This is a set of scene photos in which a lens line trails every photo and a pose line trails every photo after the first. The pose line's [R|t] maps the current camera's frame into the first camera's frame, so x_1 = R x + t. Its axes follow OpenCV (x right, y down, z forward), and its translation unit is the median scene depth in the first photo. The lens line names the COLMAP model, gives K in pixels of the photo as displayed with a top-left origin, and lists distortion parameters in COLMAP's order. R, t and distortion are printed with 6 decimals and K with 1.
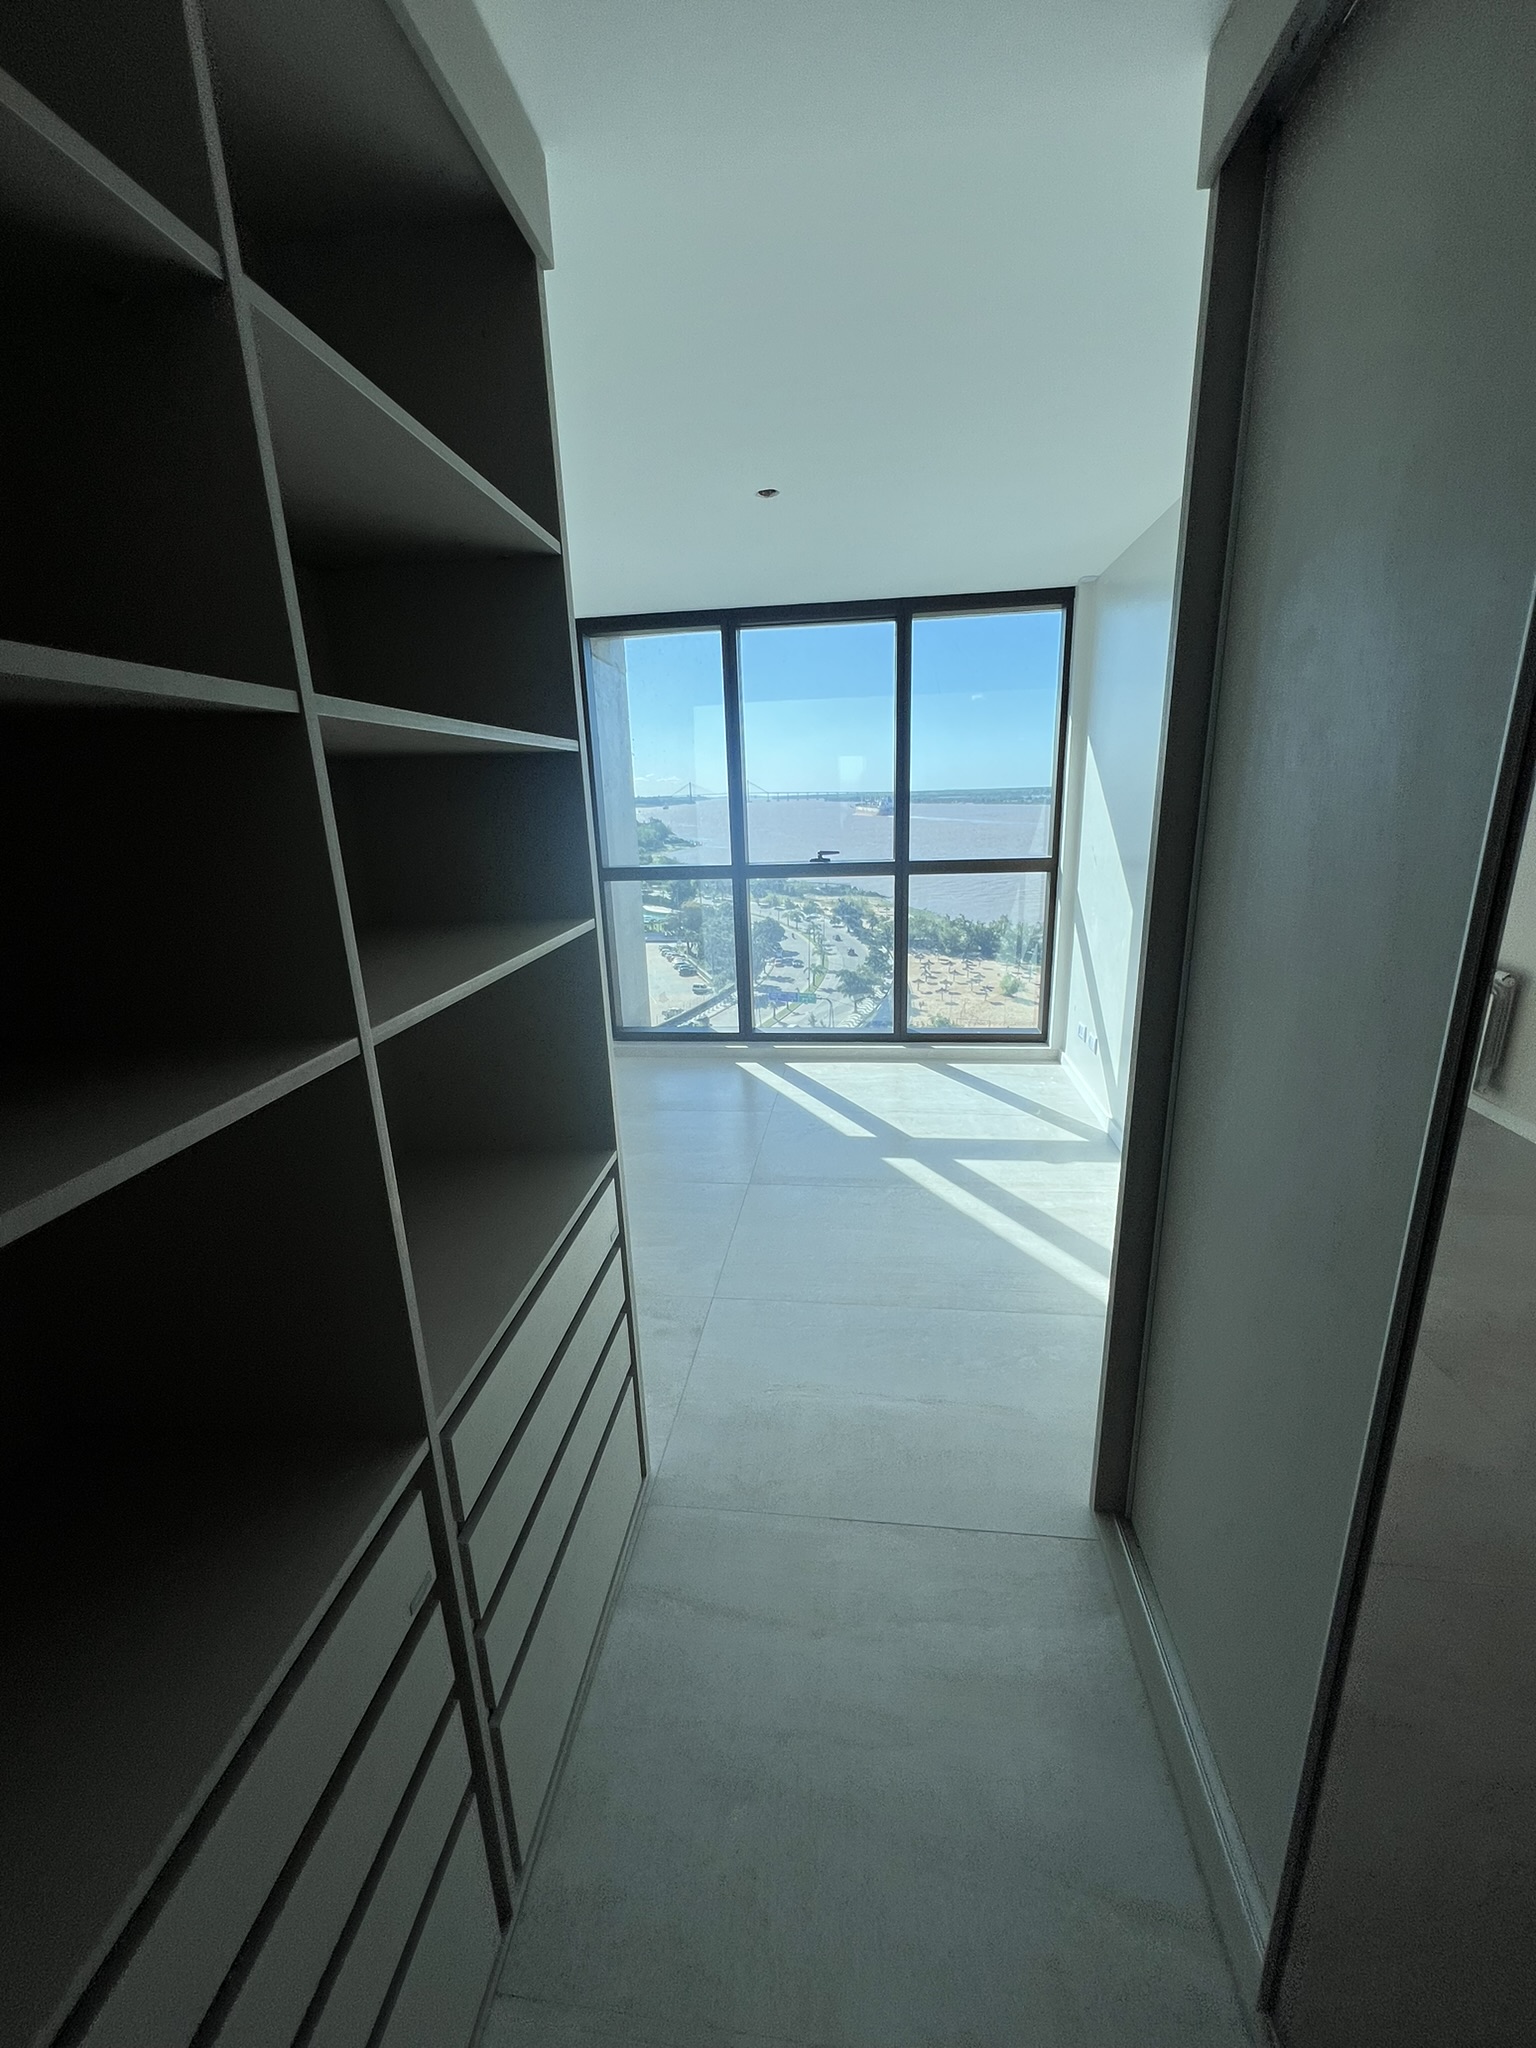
lens RADIAL K [[821.8, 0, 768.6], [0, 821.8, 1028.8], [0, 0, 1]] dist [0.000571, 0.000156]
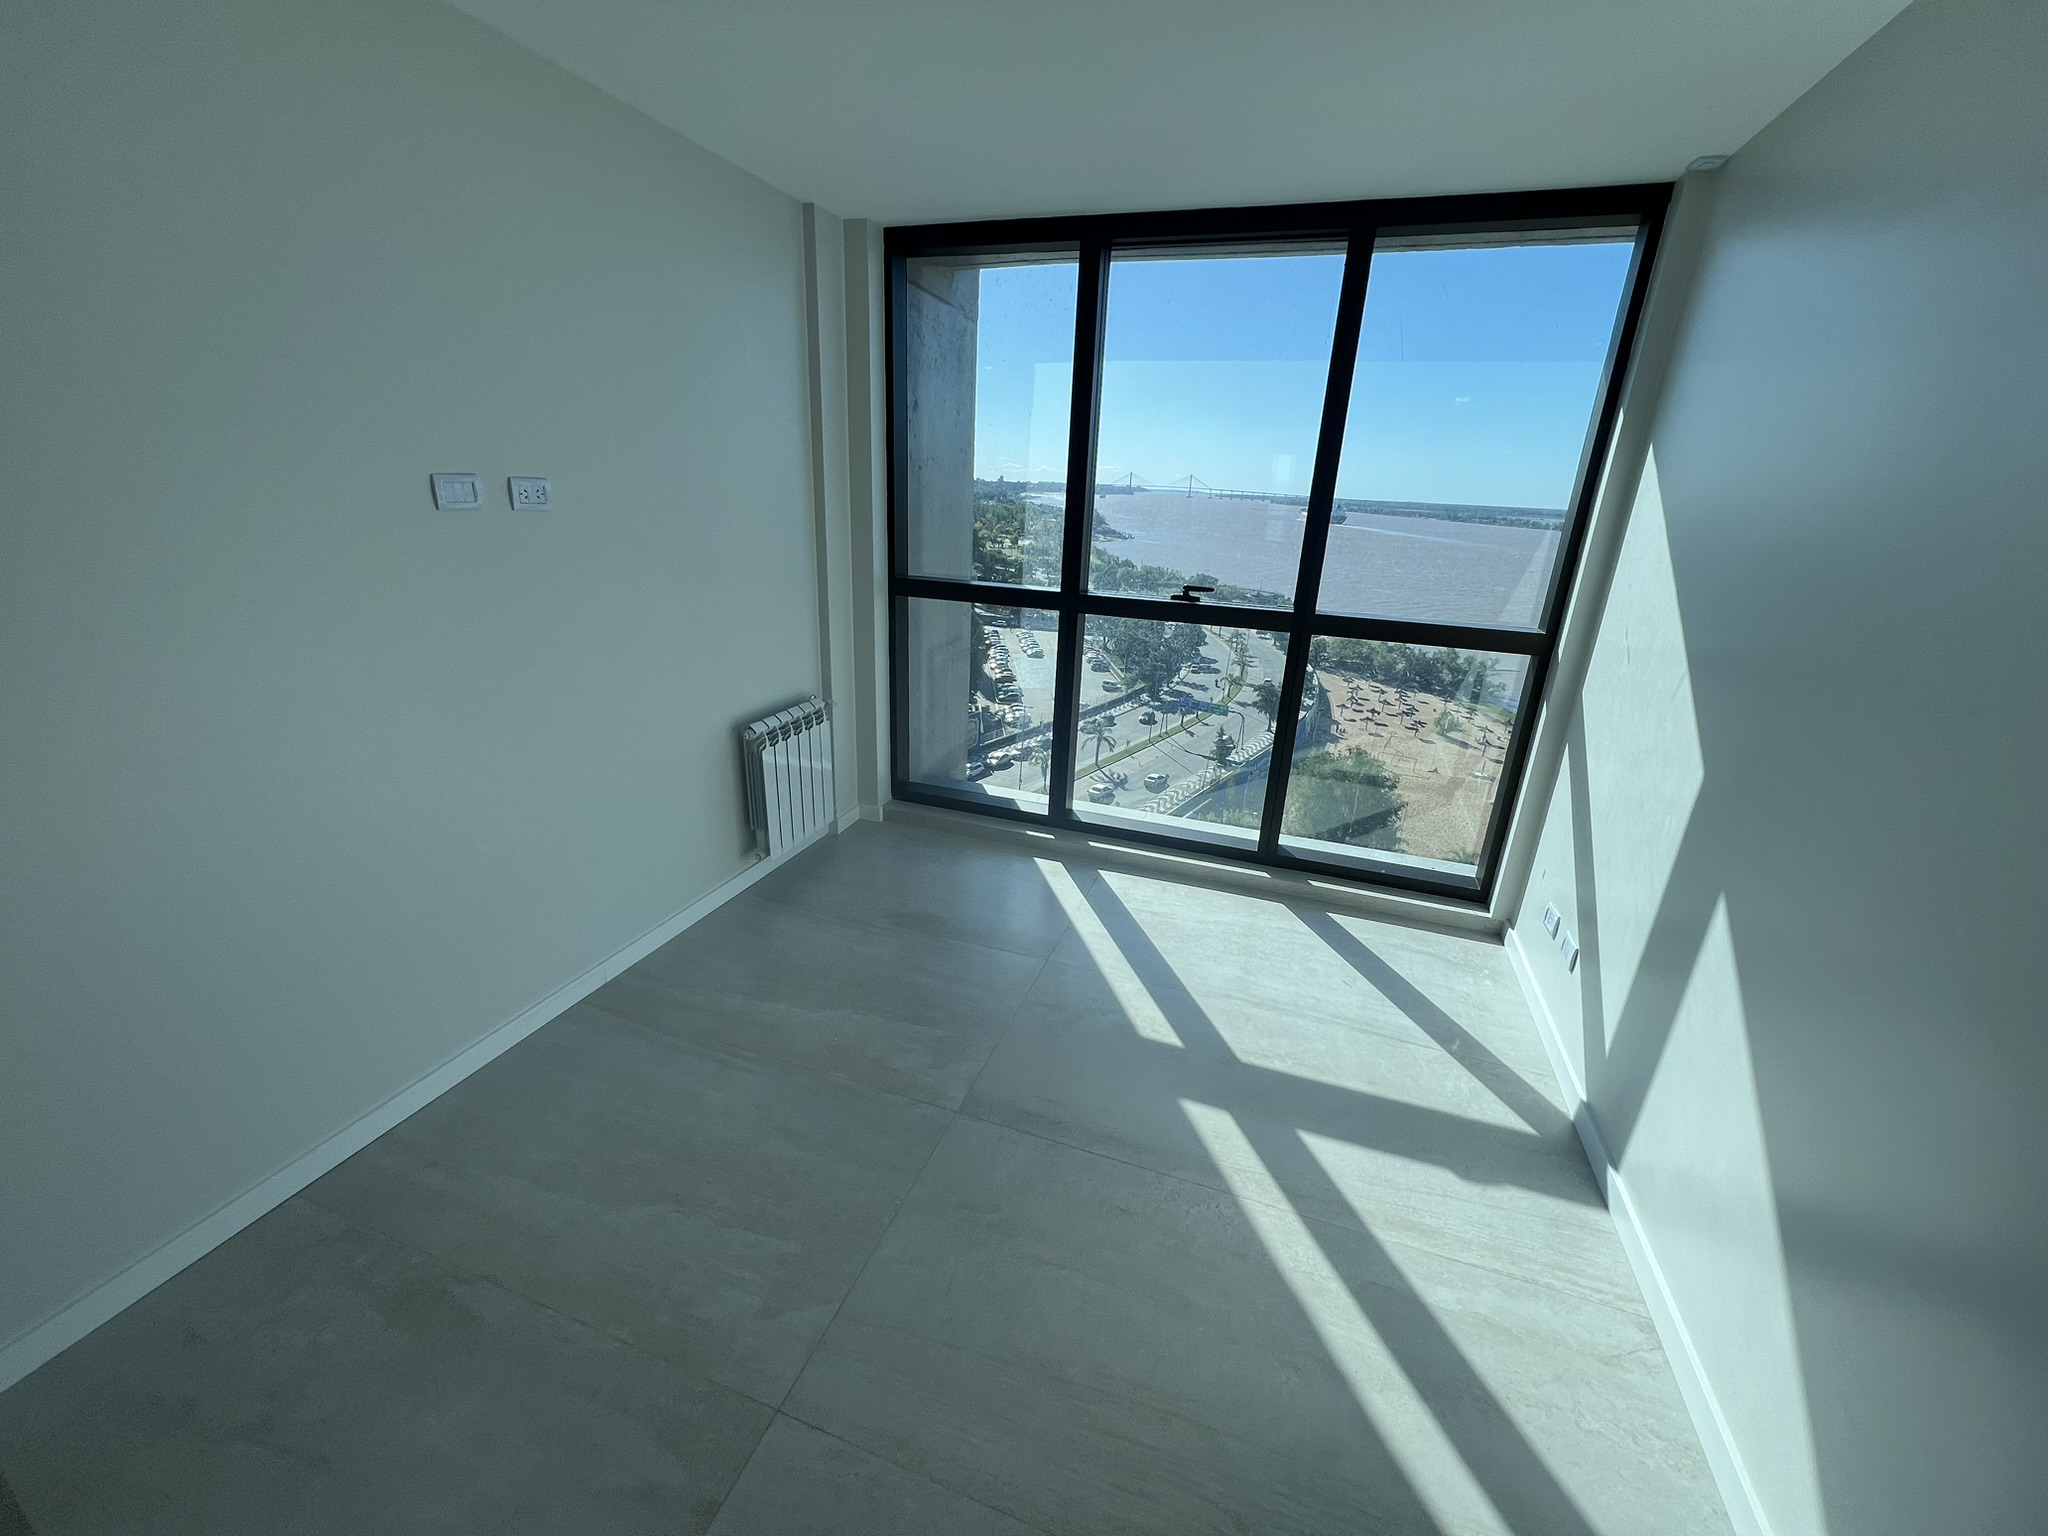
lens RADIAL K [[821.8, 0, 1023.5], [0, 821.8, 775.8], [0, 0, 1]] dist [0.000571, 0.000156]
pose [[0.974264, 0.142758, -0.174440, 0.061646], [-0.131302, 0.988456, 0.075597, -0.077845], [0.183218, -0.050747, 0.981762, 0.237520]]
